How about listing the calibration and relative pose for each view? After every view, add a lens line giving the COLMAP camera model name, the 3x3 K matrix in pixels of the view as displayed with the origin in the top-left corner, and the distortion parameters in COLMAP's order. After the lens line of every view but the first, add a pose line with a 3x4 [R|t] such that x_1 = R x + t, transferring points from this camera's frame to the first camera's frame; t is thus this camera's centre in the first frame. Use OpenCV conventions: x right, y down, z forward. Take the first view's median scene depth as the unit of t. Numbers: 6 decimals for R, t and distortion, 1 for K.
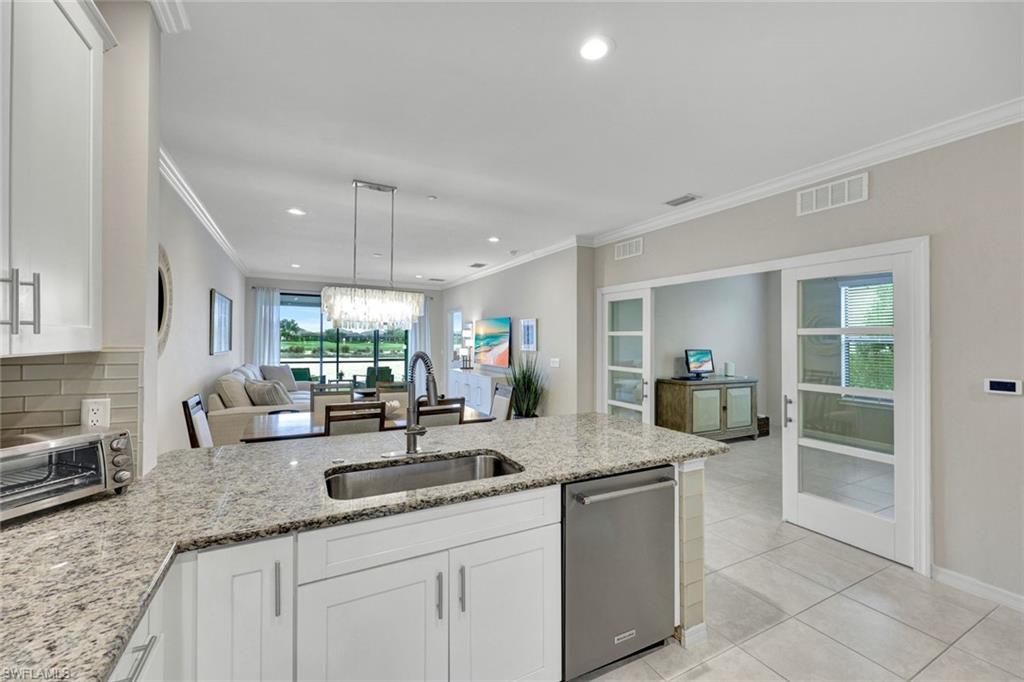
lens RADIAL K [[409.7, 0, 503.0], [0, 409.7, 336.9], [0, 0, 1]] dist [0.002145, -0.000306]
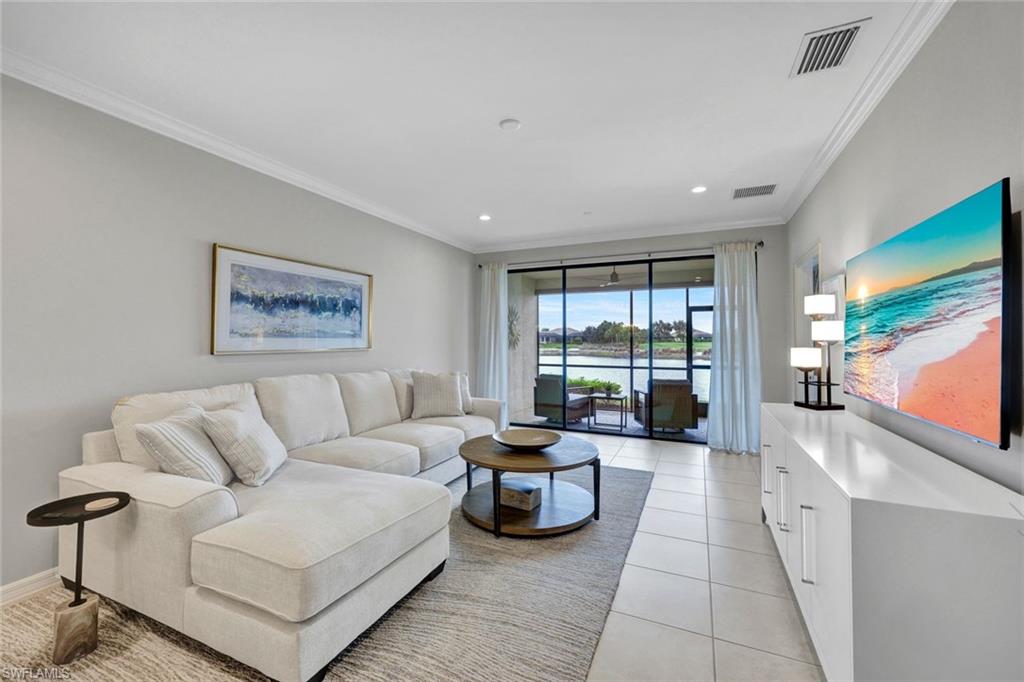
lens RADIAL K [[409.7, 0, 532.5], [0, 409.7, 326.6], [0, 0, 1]] dist [0.002145, -0.000306]
pose [[0.657785, -0.033543, -0.752459, 0.013081], [0.011396, 0.999337, -0.034586, 0.019892], [0.753120, 0.014175, 0.657731, 0.596861]]
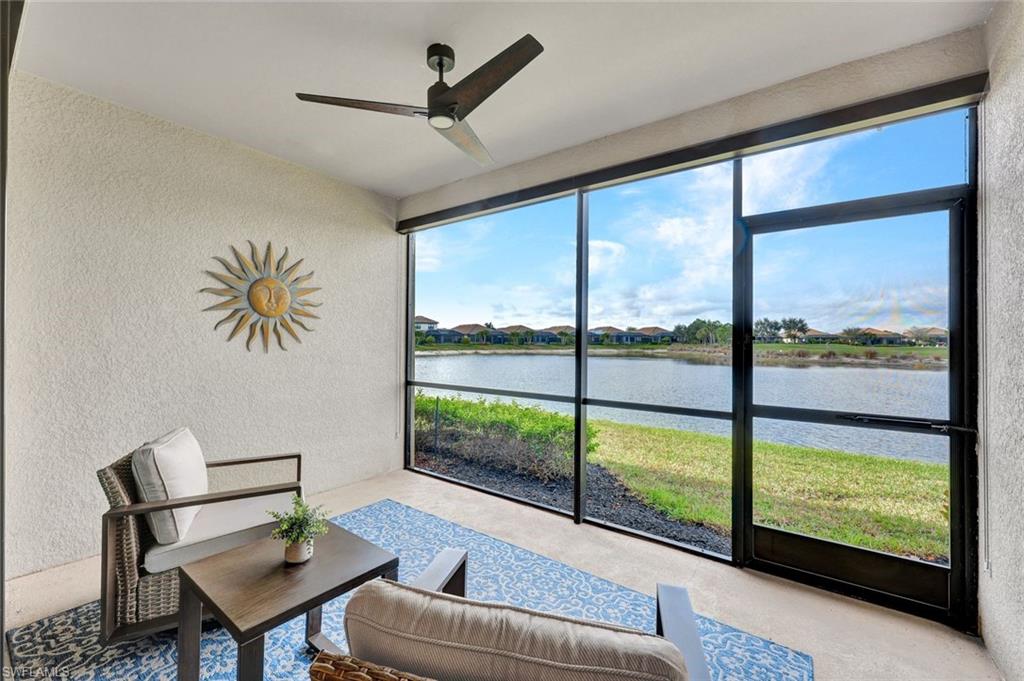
lens RADIAL K [[409.7, 0, 525.8], [0, 409.7, 339.2], [0, 0, 1]] dist [0.002145, -0.000306]
pose [[0.468698, -0.008068, -0.883321, -0.272876], [0.006070, 0.999964, -0.005913, 0.033200], [0.883337, -0.002590, 0.468730, 1.213545]]
